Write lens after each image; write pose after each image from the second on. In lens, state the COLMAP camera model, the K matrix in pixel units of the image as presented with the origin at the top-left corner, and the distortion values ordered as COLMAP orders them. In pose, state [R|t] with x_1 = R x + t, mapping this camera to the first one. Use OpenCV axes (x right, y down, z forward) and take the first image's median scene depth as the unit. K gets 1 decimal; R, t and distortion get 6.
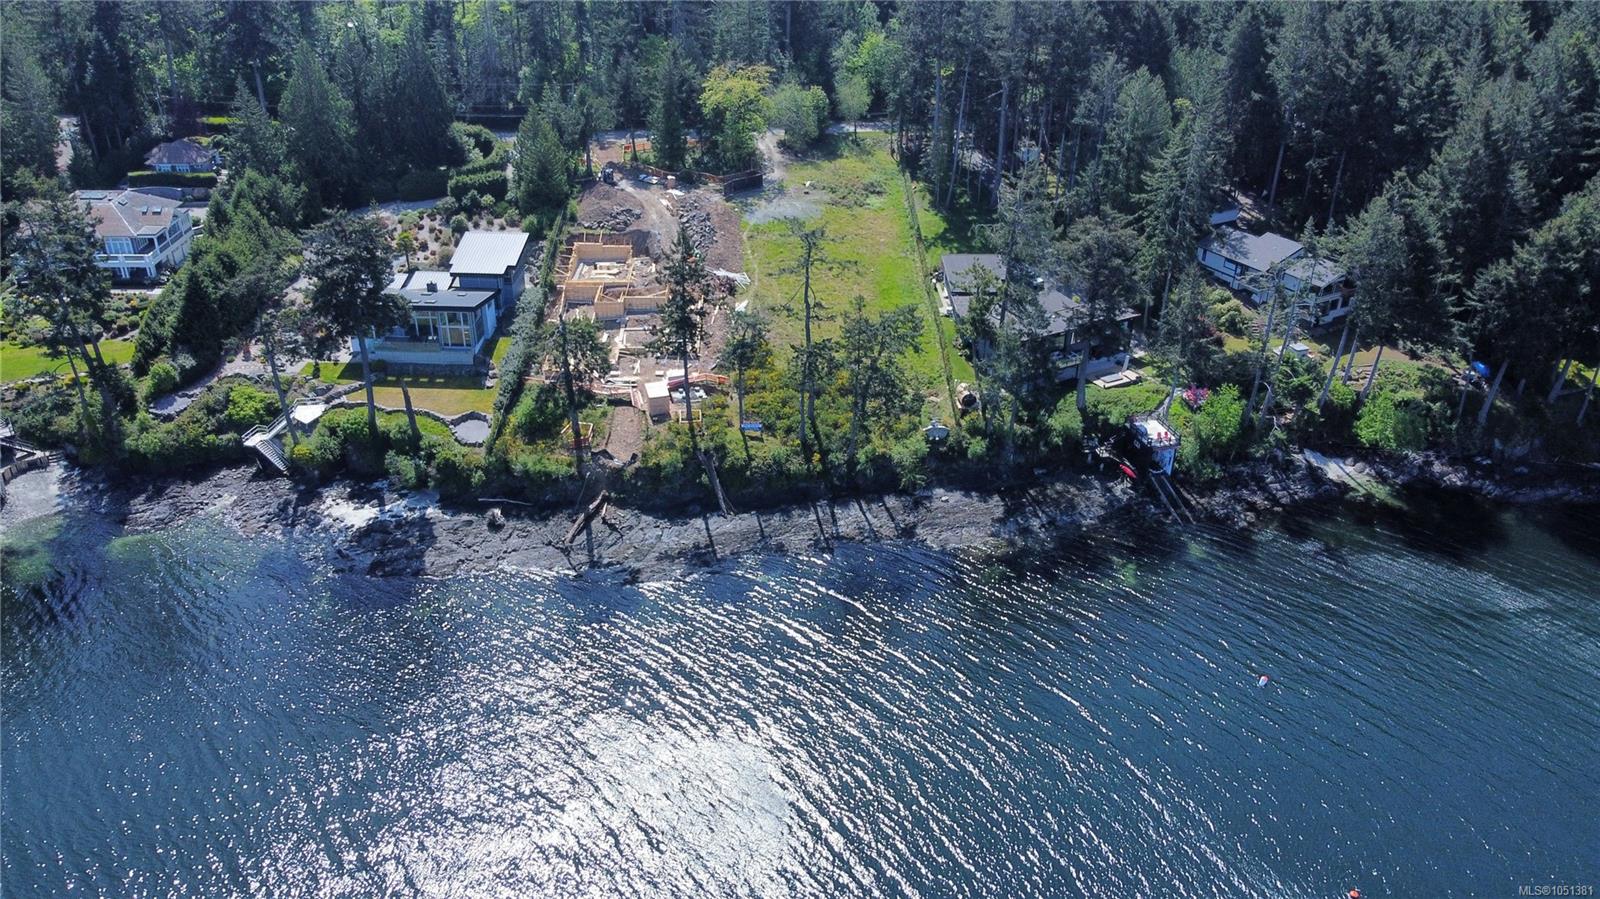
lens RADIAL K [[1205.9, 0, 796.7], [0, 1205.9, 428.2], [0, 0, 1]] dist [-0.009134, 0.000839]
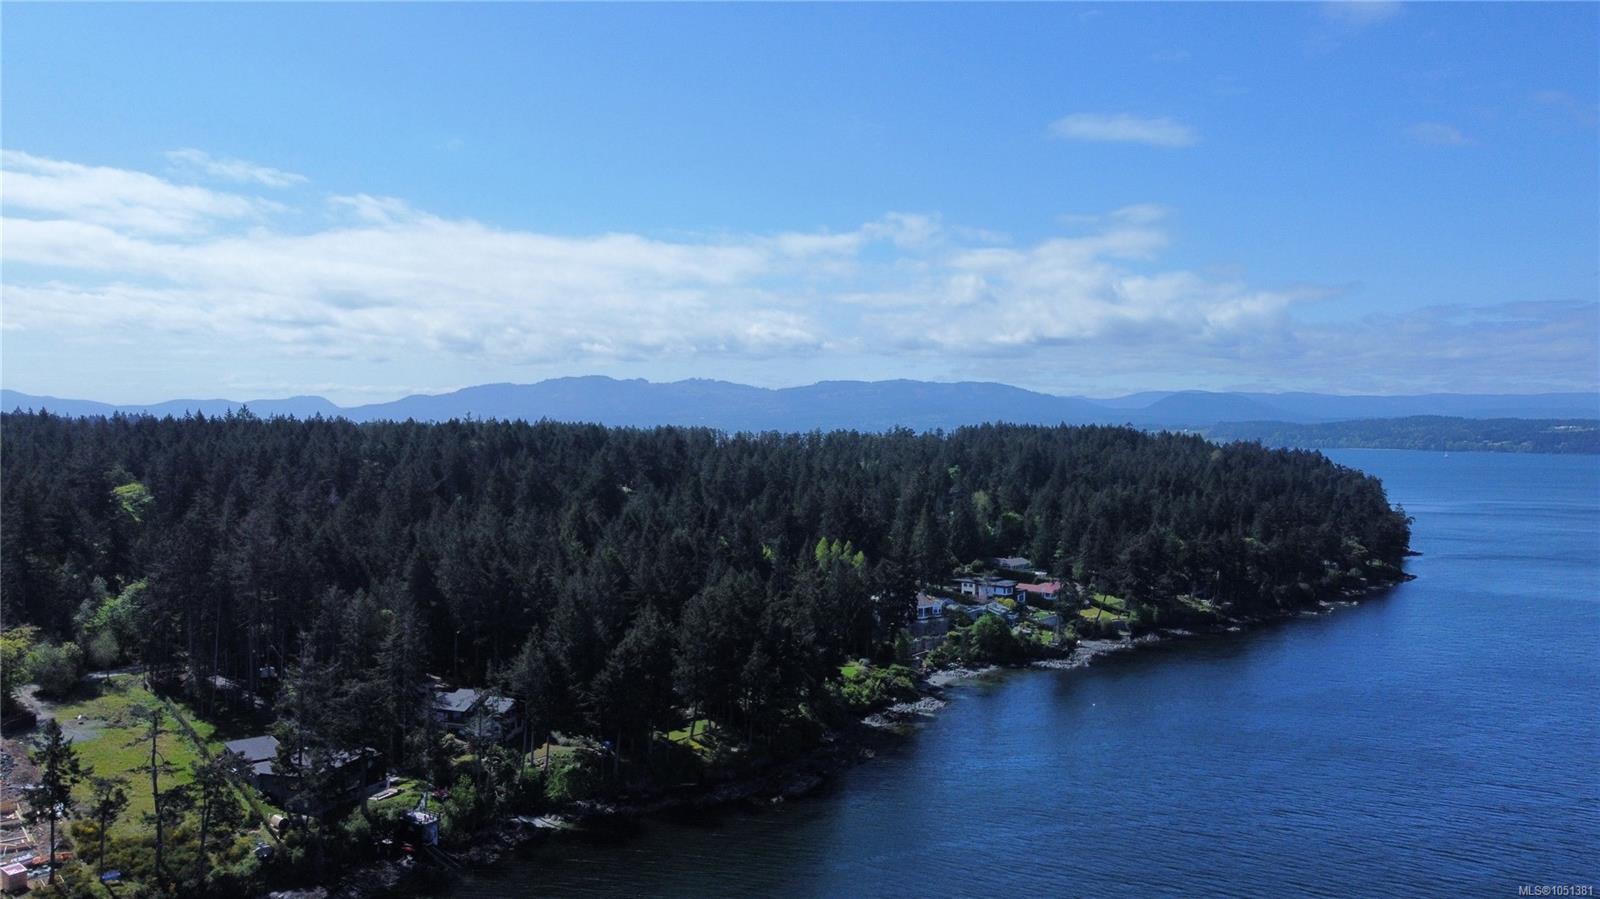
lens RADIAL K [[1205.9, 0, 795.7], [0, 1205.9, 436.6], [0, 0, 1]] dist [-0.009134, 0.000839]
pose [[0.764083, -0.008763, 0.645058, -0.269430], [0.300296, 0.889803, -0.343618, 0.214320], [-0.570963, 0.456261, 0.682515, -0.421514]]
